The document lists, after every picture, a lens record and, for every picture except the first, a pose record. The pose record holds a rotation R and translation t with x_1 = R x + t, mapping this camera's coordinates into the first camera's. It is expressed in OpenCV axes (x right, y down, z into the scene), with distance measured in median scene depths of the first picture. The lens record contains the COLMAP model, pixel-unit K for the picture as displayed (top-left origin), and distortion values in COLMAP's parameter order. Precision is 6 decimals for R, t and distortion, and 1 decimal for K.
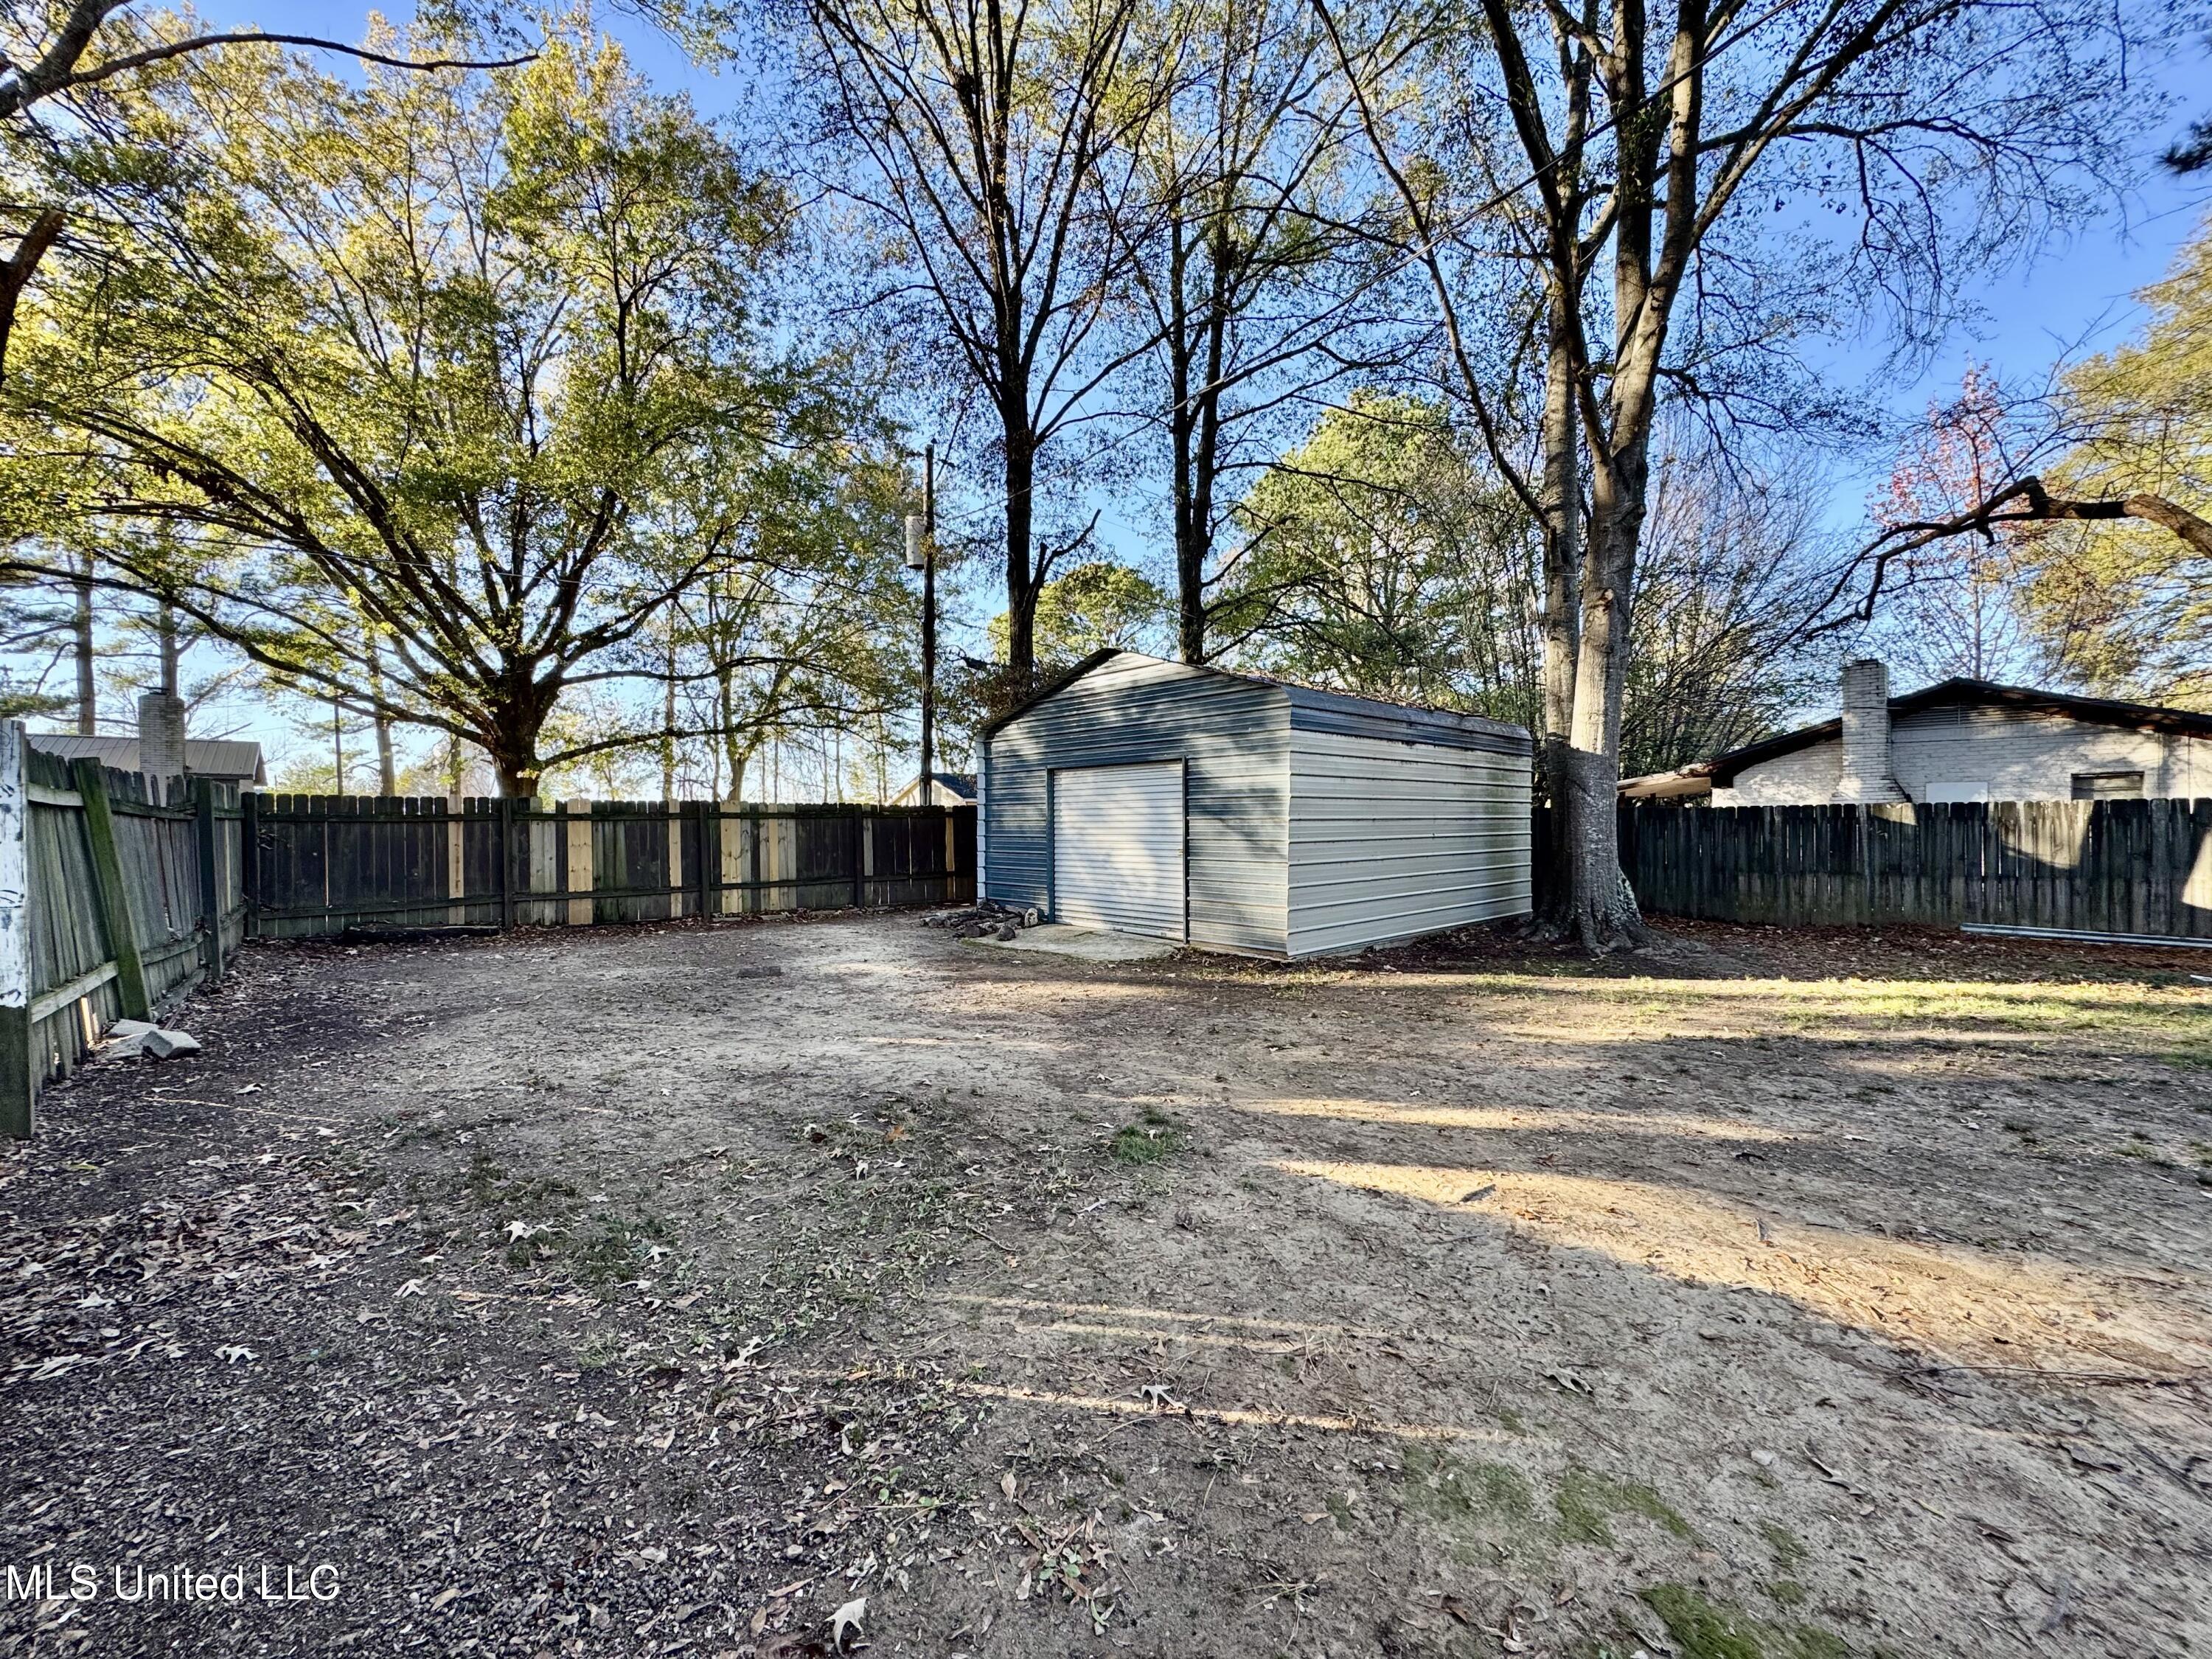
lens RADIAL K [[880.1, 0, 1112.8], [0, 880.1, 829.3], [0, 0, 1]] dist [-0.003140, 0.000771]
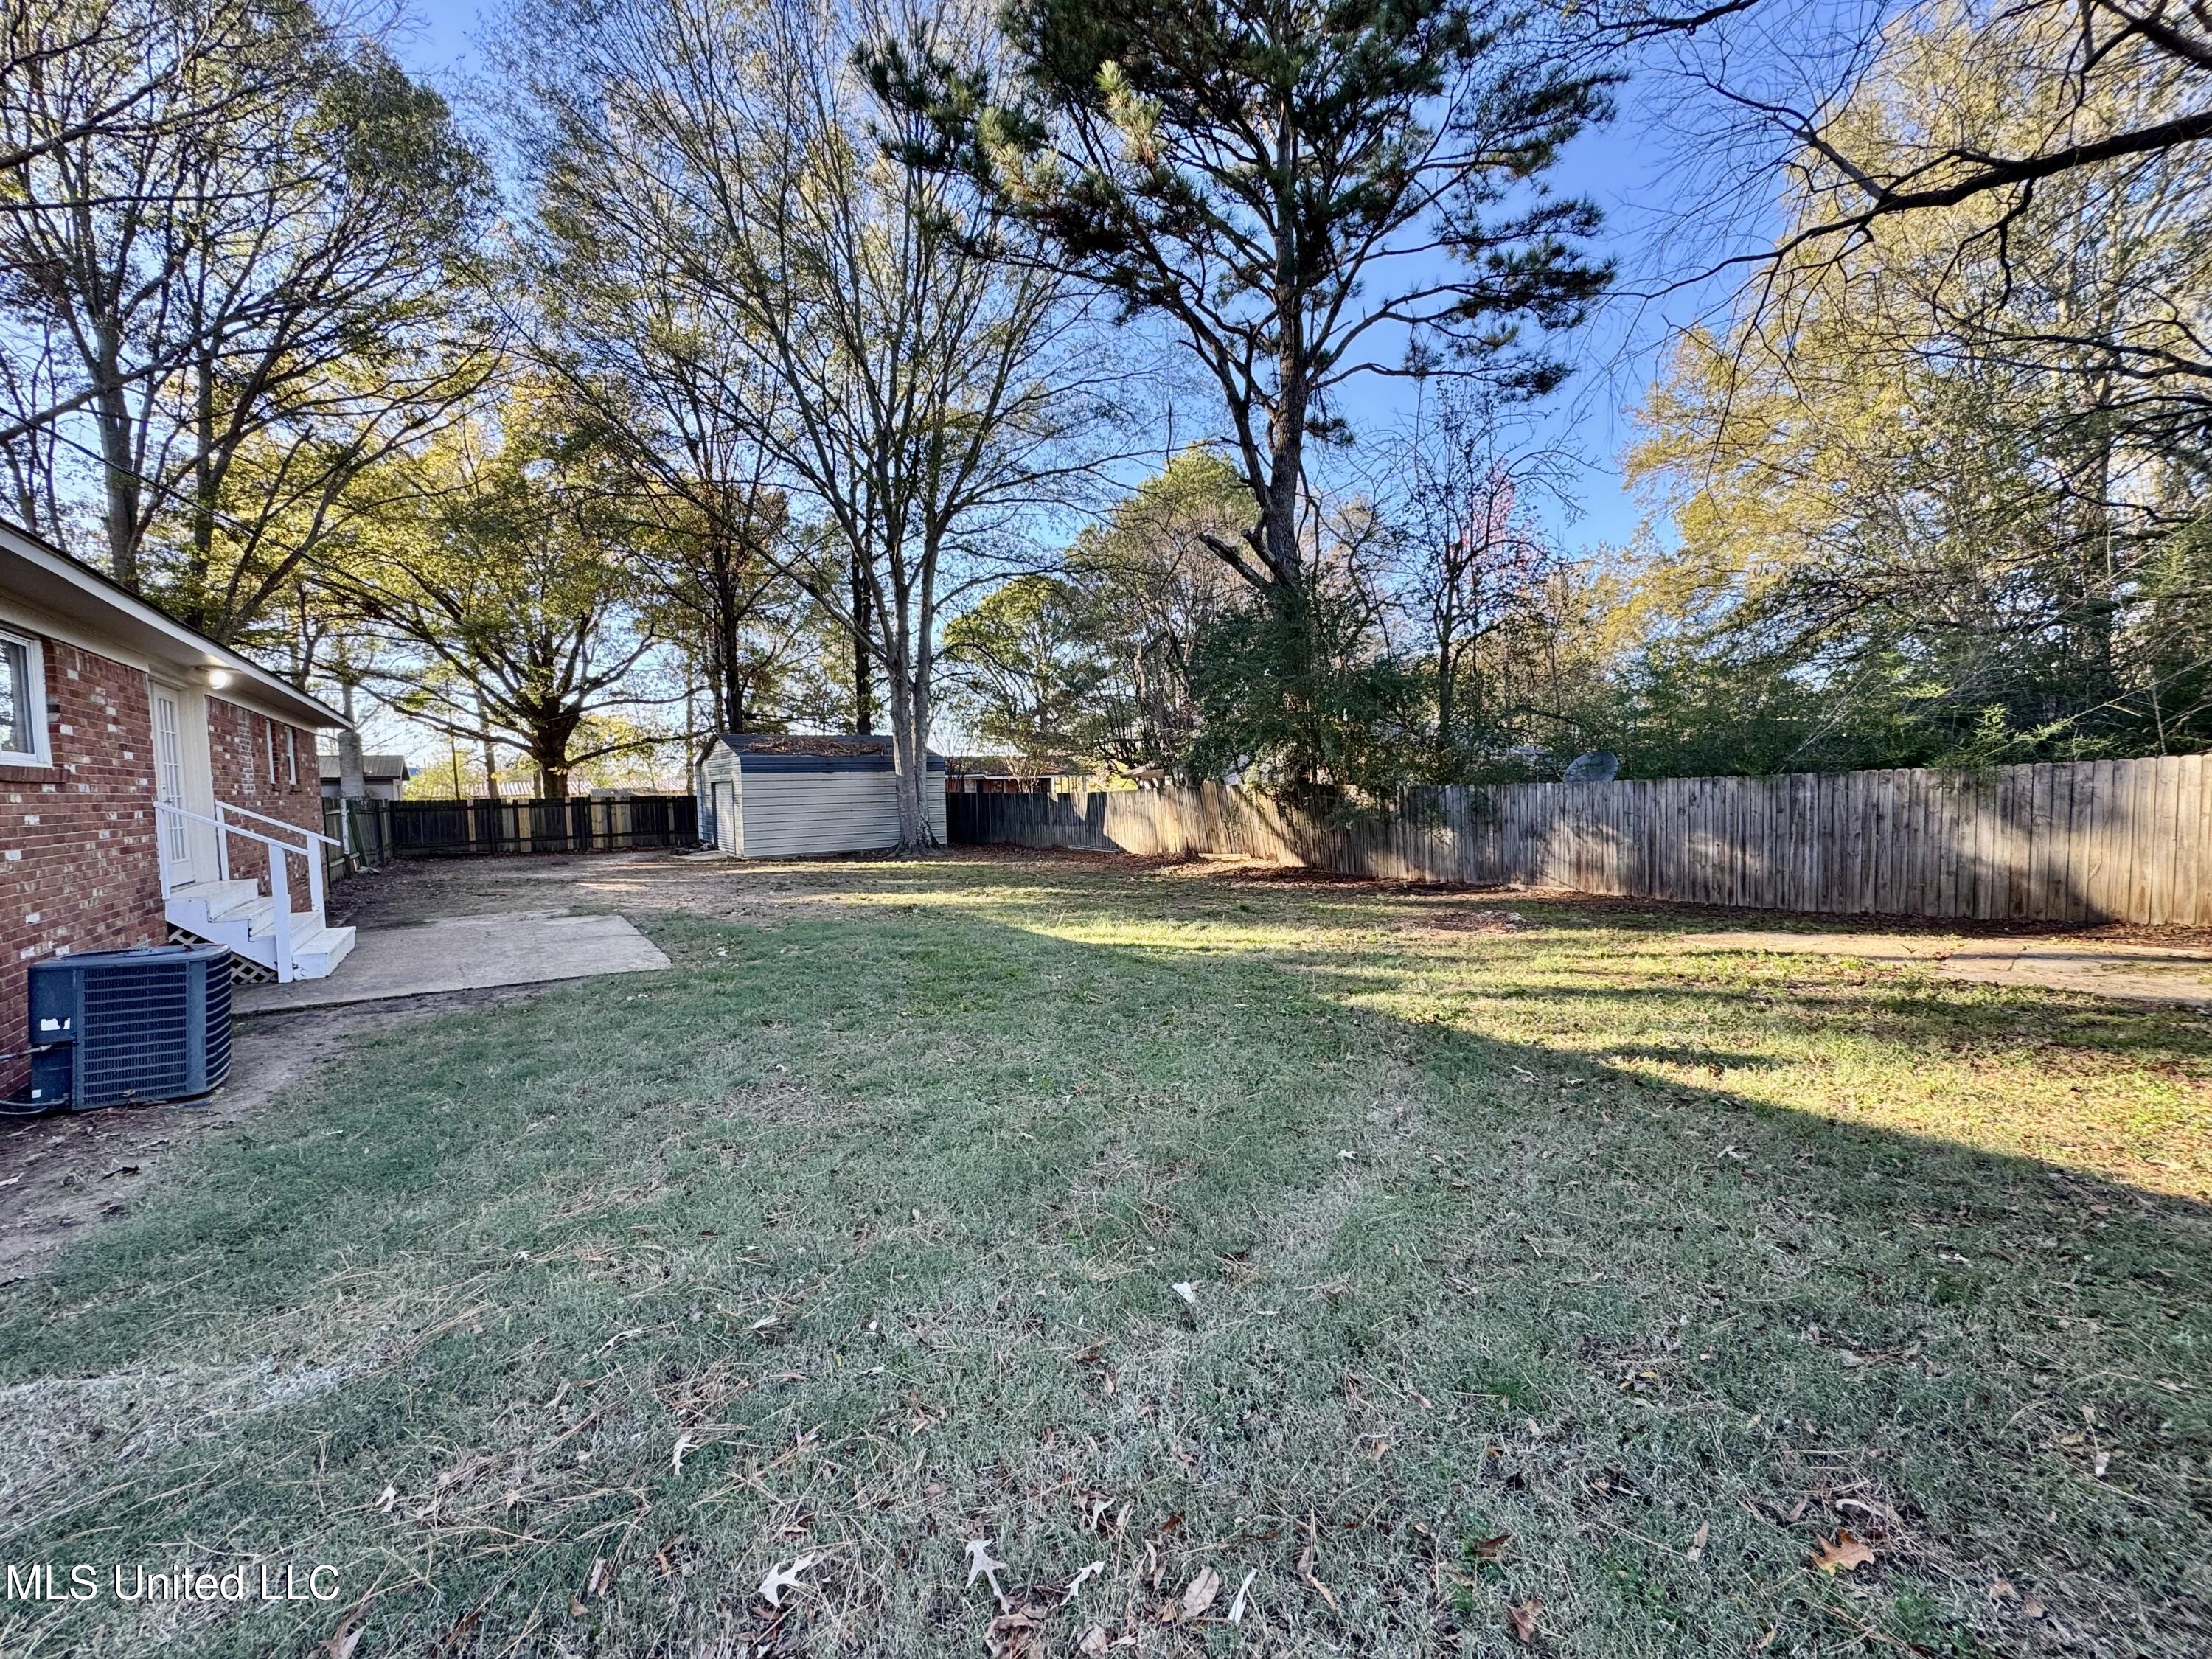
lens RADIAL K [[880.1, 0, 1099.8], [0, 880.1, 834.4], [0, 0, 1]] dist [-0.003140, 0.000771]
pose [[0.993295, -0.011036, -0.115075, 0.485635], [0.016898, 0.998602, 0.050089, -0.011860], [0.114362, -0.051698, 0.992093, -0.468615]]
